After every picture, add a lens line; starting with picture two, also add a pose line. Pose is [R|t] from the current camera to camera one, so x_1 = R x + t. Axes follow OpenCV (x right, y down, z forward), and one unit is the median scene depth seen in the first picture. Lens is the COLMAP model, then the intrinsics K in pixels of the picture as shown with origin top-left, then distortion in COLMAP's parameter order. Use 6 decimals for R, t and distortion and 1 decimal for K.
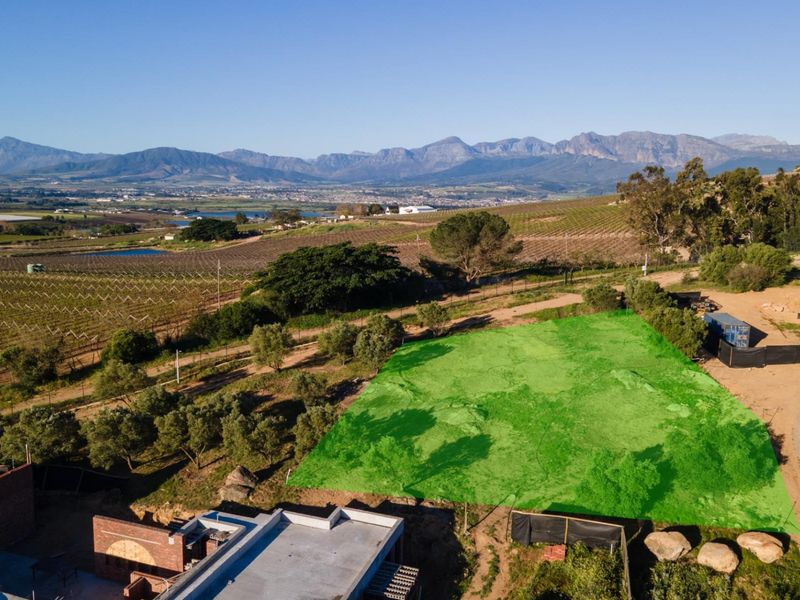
lens RADIAL K [[655.1, 0, 400.3], [0, 655.1, 298.0], [0, 0, 1]] dist [0.018131, 0.048112]
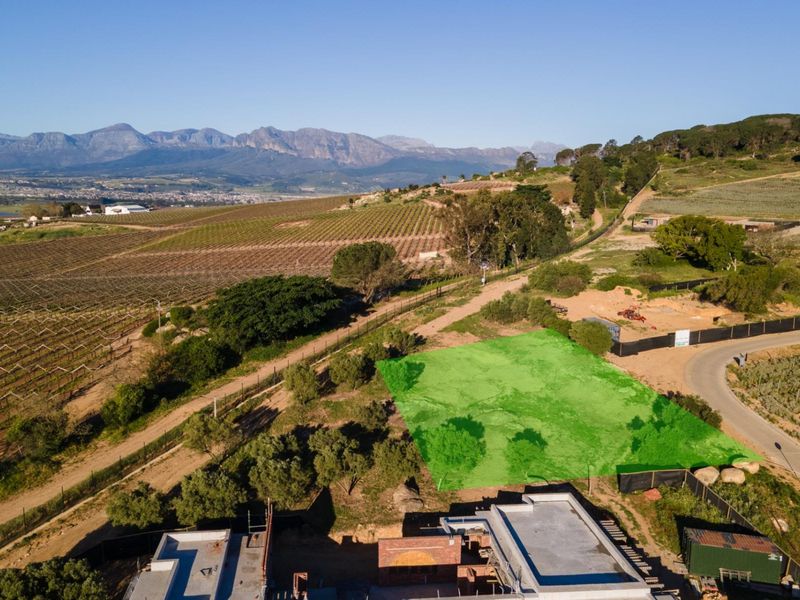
lens RADIAL K [[655.1, 0, 398.9], [0, 655.1, 296.0], [0, 0, 1]] dist [0.018131, 0.048112]
pose [[0.893286, -0.068831, 0.444188, -0.340461], [0.065329, 0.997594, 0.023208, -0.056131], [-0.444717, 0.008287, 0.895633, -0.048867]]
